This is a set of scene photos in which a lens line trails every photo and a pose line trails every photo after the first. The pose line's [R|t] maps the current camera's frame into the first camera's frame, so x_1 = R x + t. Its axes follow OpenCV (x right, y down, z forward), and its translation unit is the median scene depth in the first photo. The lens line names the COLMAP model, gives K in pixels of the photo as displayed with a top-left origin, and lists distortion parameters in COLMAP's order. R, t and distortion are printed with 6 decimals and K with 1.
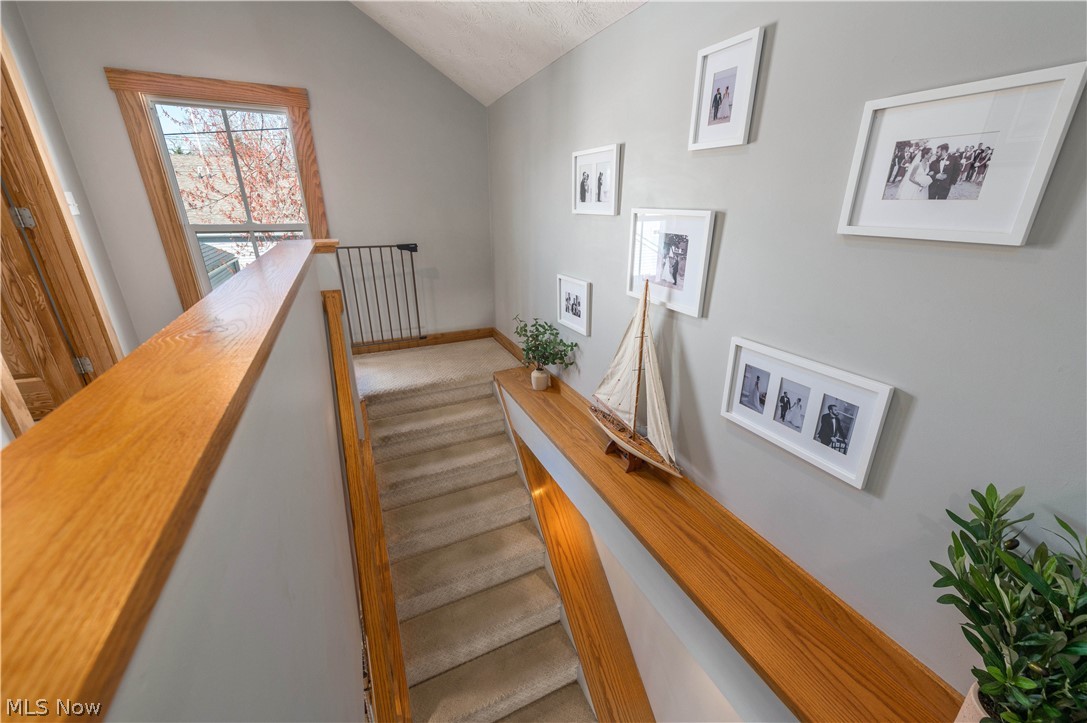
lens RADIAL K [[427.4, 0, 557.9], [0, 427.4, 362.0], [0, 0, 1]] dist [0.005590, -0.000345]
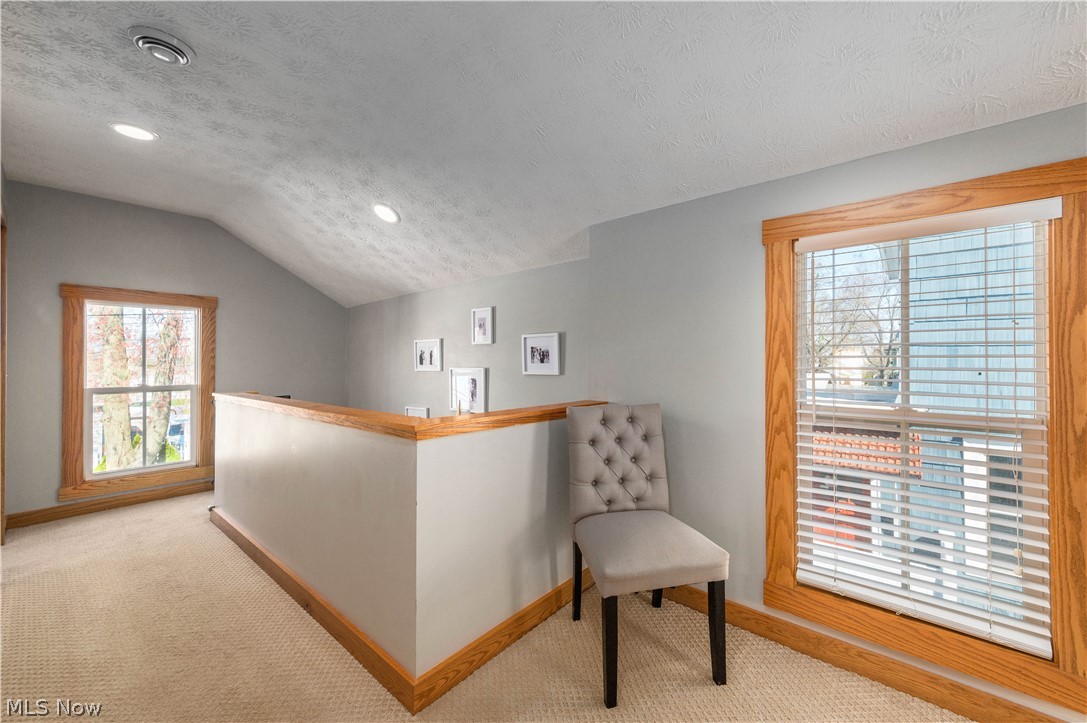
lens RADIAL K [[427.4, 0, 561.1], [0, 427.4, 361.1], [0, 0, 1]] dist [0.005590, -0.000345]
pose [[0.909885, -0.016363, 0.414539, -0.168464], [0.161125, 0.934720, -0.316762, 0.310021], [-0.382294, 0.355009, 0.853123, -0.862300]]
